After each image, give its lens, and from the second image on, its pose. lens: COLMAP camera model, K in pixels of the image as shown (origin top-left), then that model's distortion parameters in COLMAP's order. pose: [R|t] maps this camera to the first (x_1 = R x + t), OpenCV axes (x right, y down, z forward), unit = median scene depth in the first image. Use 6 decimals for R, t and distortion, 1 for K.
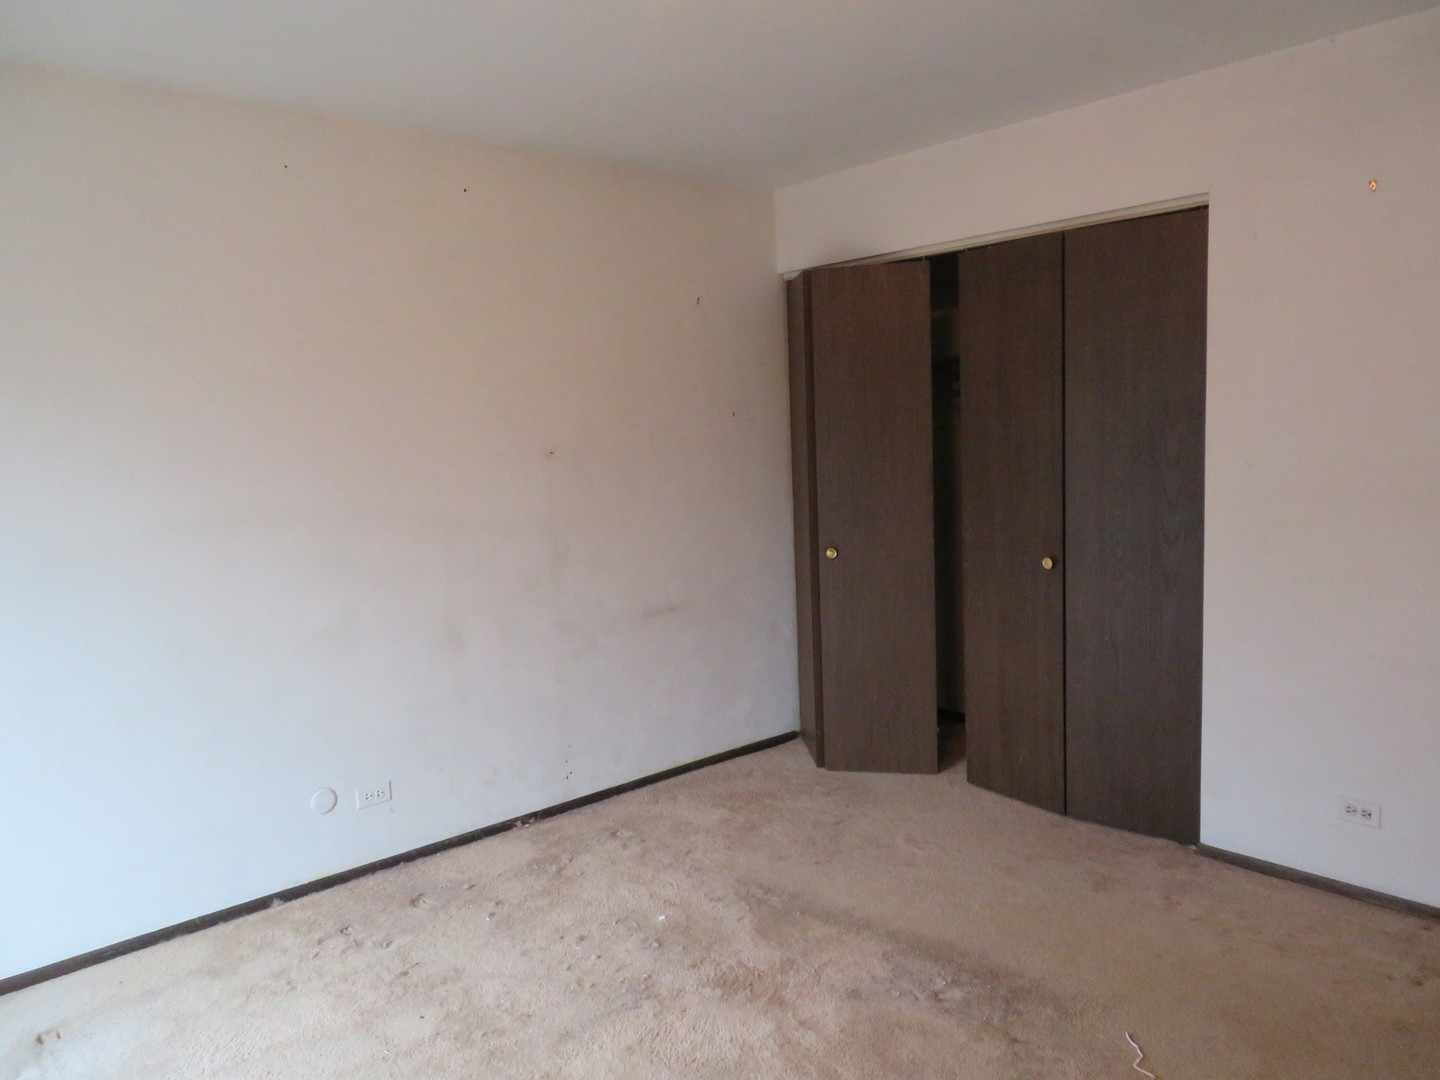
lens RADIAL K [[1030.1, 0, 721.1], [0, 1030.1, 539.6], [0, 0, 1]] dist [-0.007570, -0.000205]
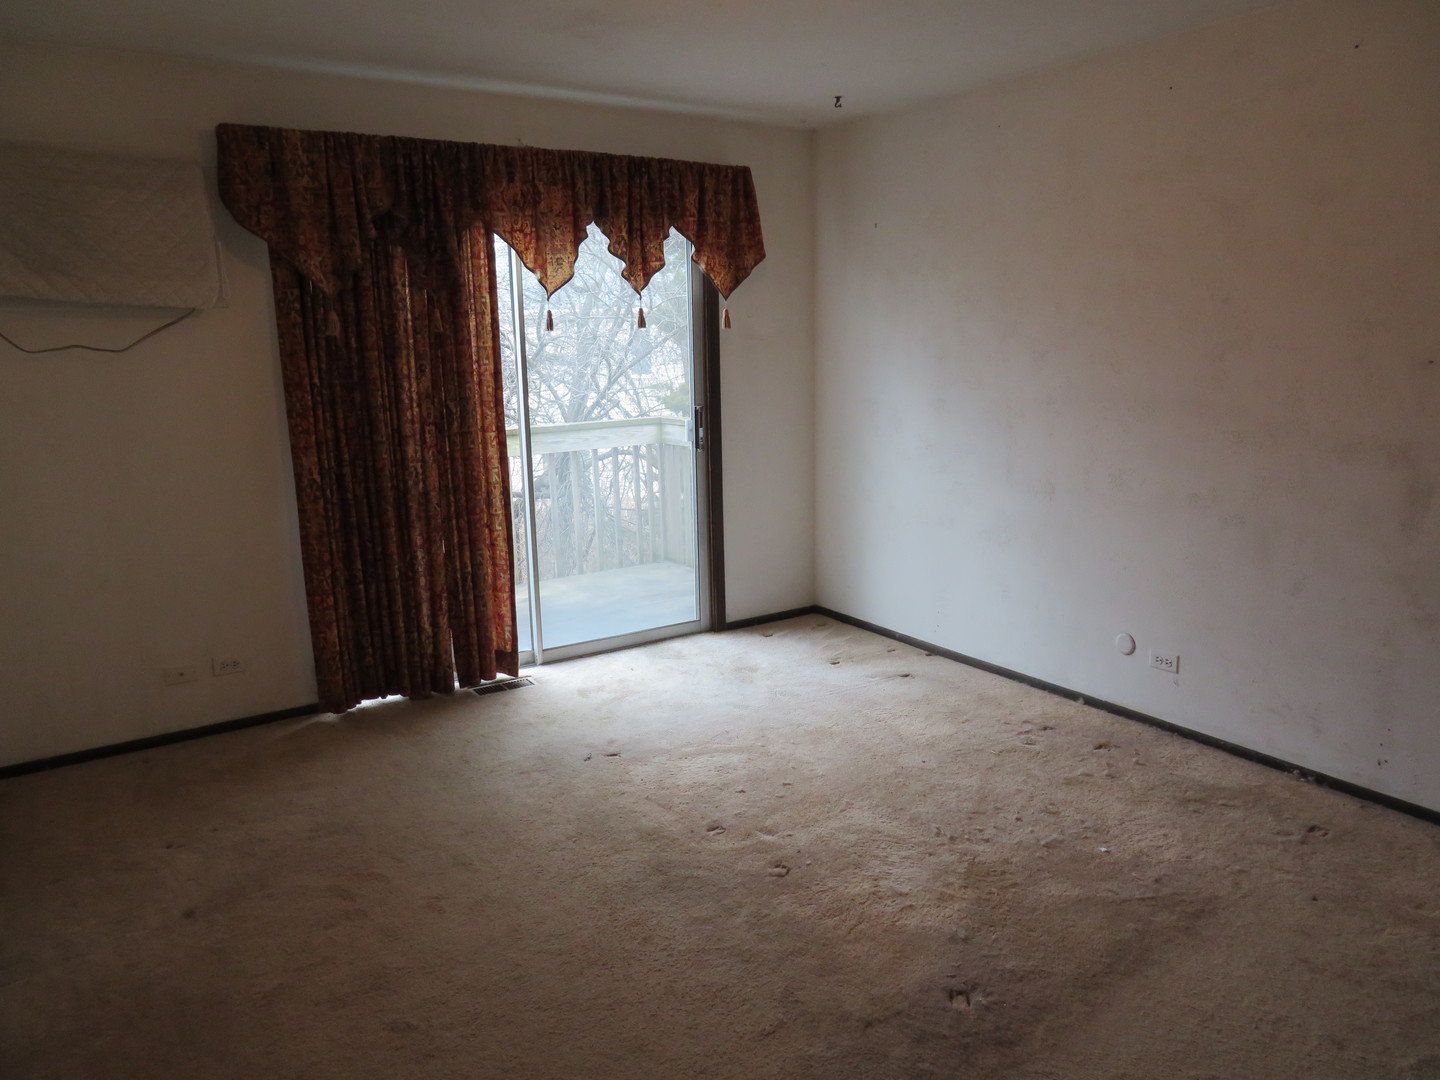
lens RADIAL K [[1030.1, 0, 721.4], [0, 1030.1, 541.5], [0, 0, 1]] dist [-0.007570, -0.000205]
pose [[-0.146292, 0.229579, -0.962233, 0.813459], [-0.091555, 0.965381, 0.244250, -0.108283], [0.984996, 0.123829, -0.120208, 0.688908]]
